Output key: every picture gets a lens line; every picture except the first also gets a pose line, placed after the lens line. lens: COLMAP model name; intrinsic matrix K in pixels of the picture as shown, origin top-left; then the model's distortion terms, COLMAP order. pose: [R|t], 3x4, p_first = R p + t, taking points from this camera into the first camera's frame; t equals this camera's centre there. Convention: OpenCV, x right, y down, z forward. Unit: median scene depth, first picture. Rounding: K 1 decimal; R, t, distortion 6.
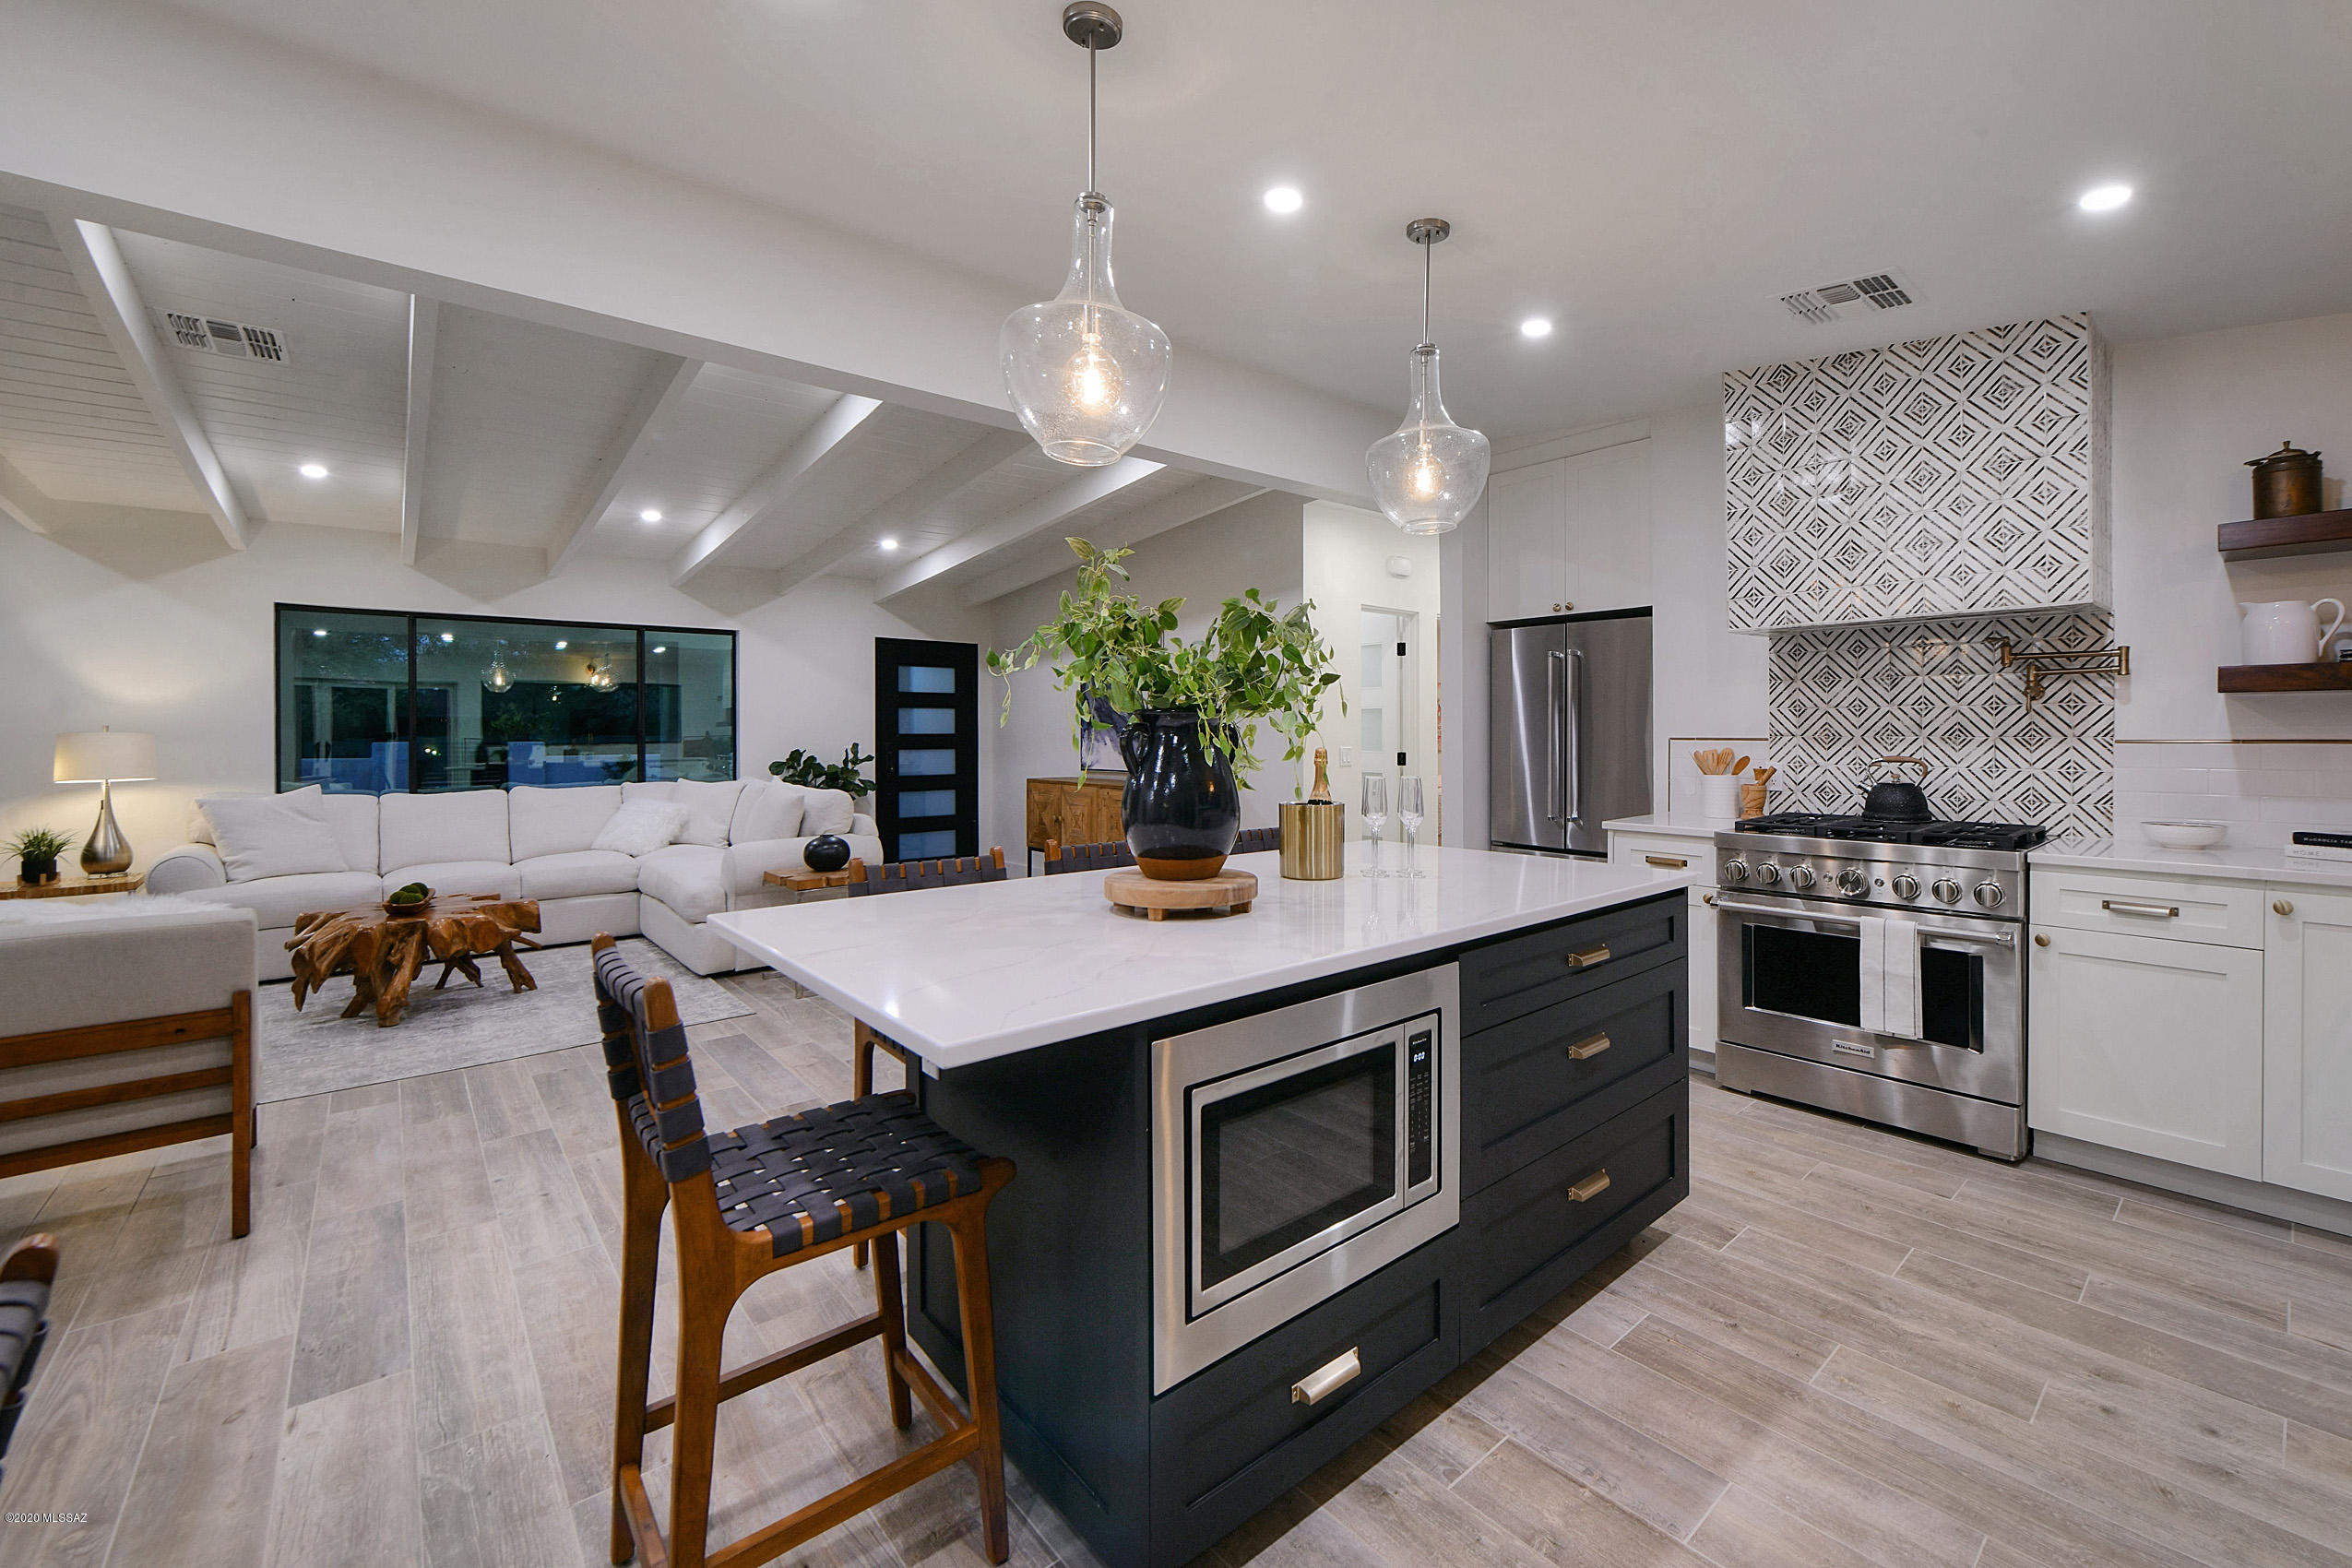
lens RADIAL K [[966.5, 0, 1223.3], [0, 966.5, 737.3], [0, 0, 1]] dist [-0.008769, 0.000546]
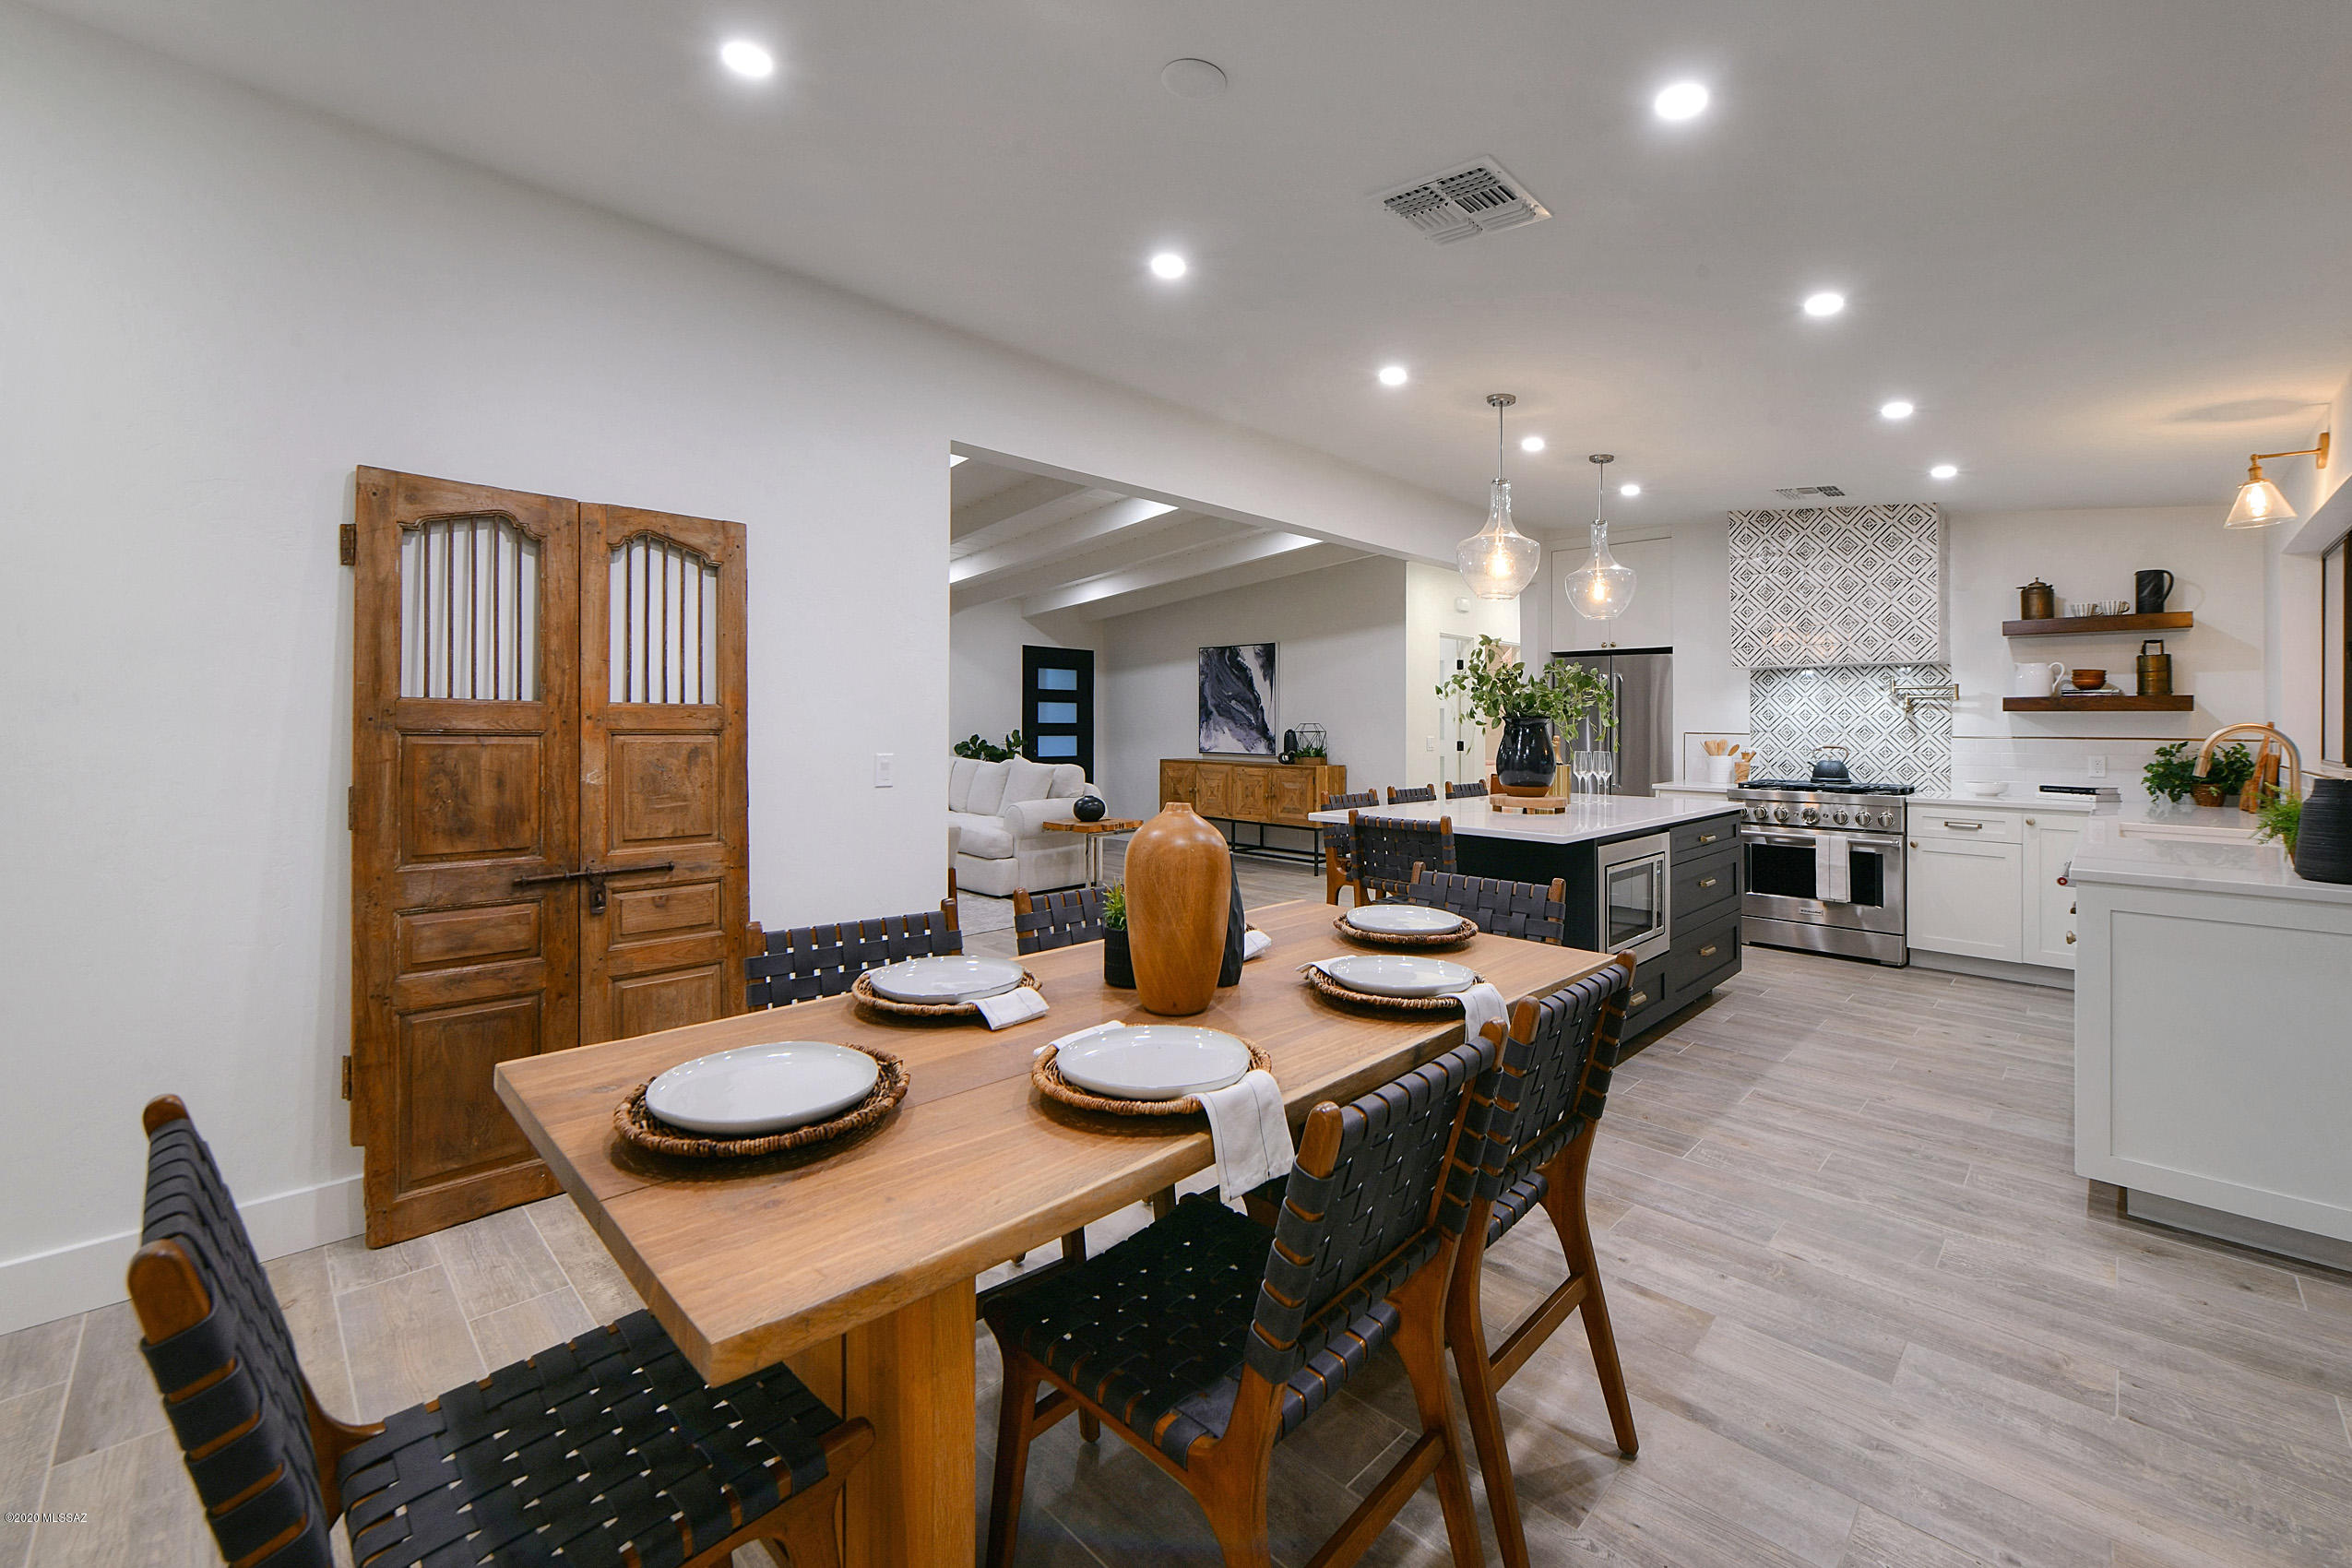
lens RADIAL K [[966.5, 0, 1189.1], [0, 966.5, 709.8], [0, 0, 1]] dist [-0.008769, 0.000546]
pose [[0.997686, 0.012523, 0.066820, -0.564709], [-0.011278, 0.999756, -0.018976, 0.003107], [-0.067041, 0.018179, 0.997585, -0.642404]]
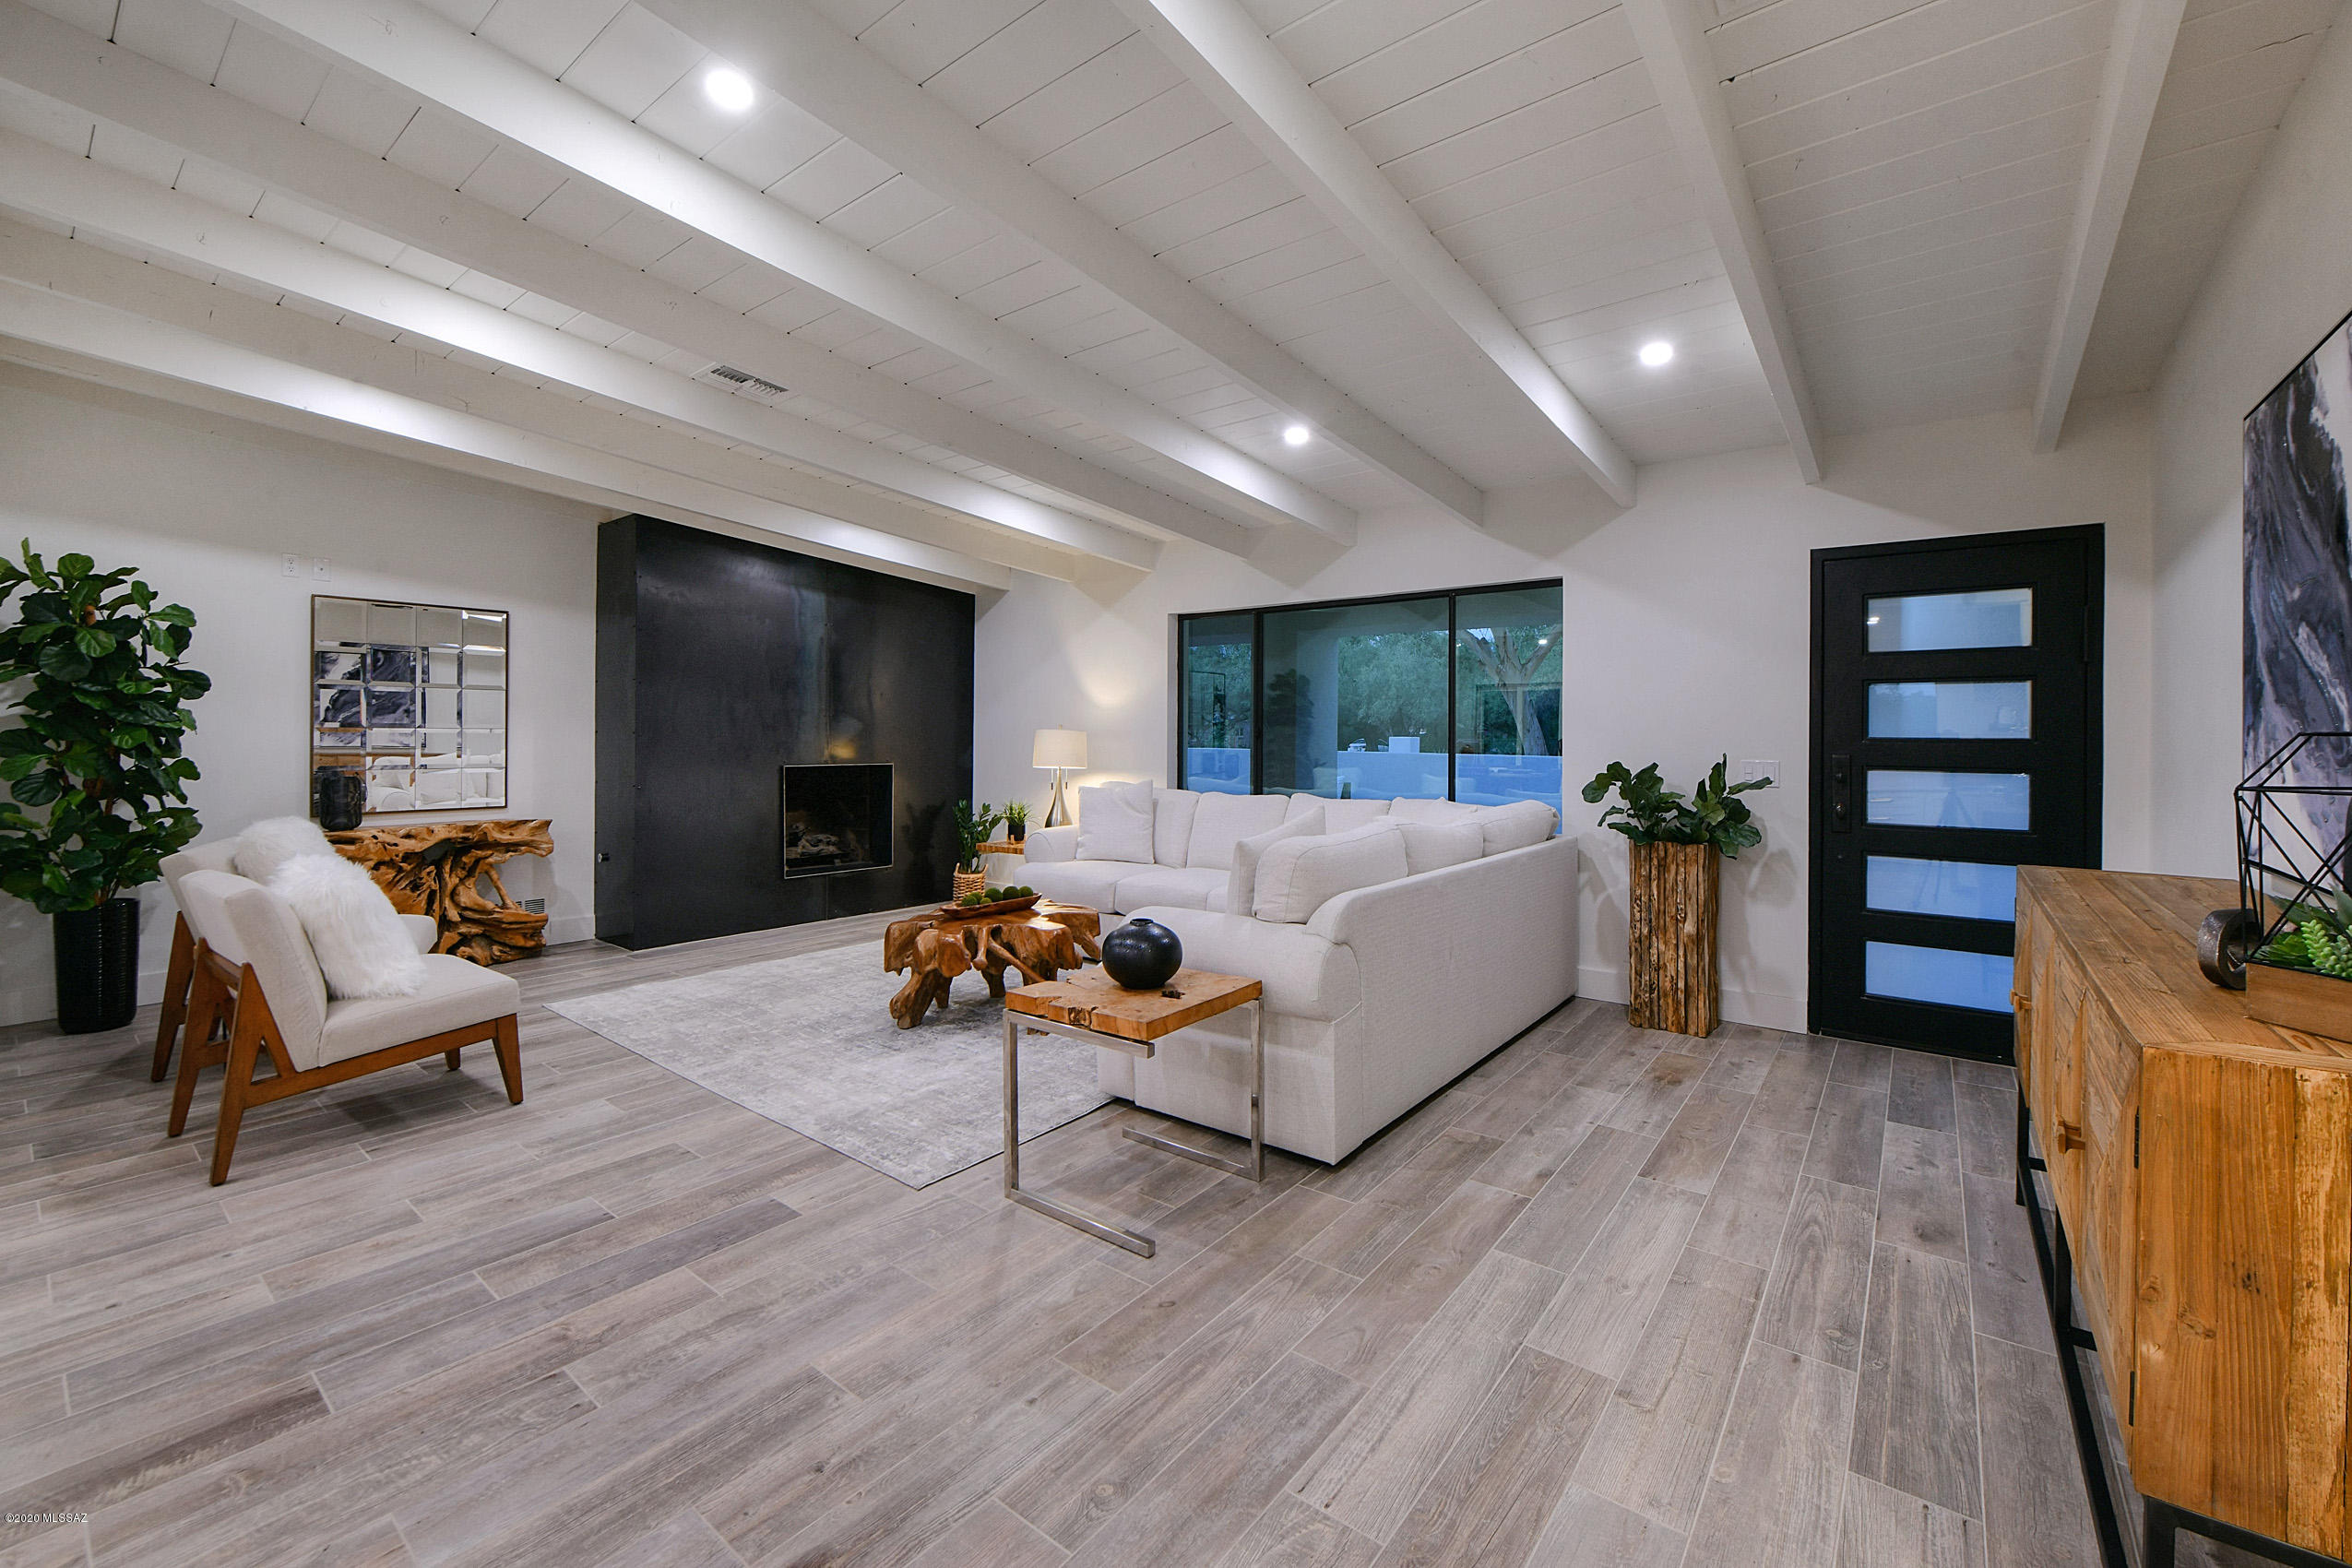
lens RADIAL K [[966.5, 0, 1191.5], [0, 966.5, 729.5], [0, 0, 1]] dist [-0.008769, 0.000546]
pose [[0.194273, 0.001913, -0.980946, 0.197731], [-0.011285, 0.999936, -0.000285, -0.008331], [0.980883, 0.011126, 0.194282, 1.415745]]
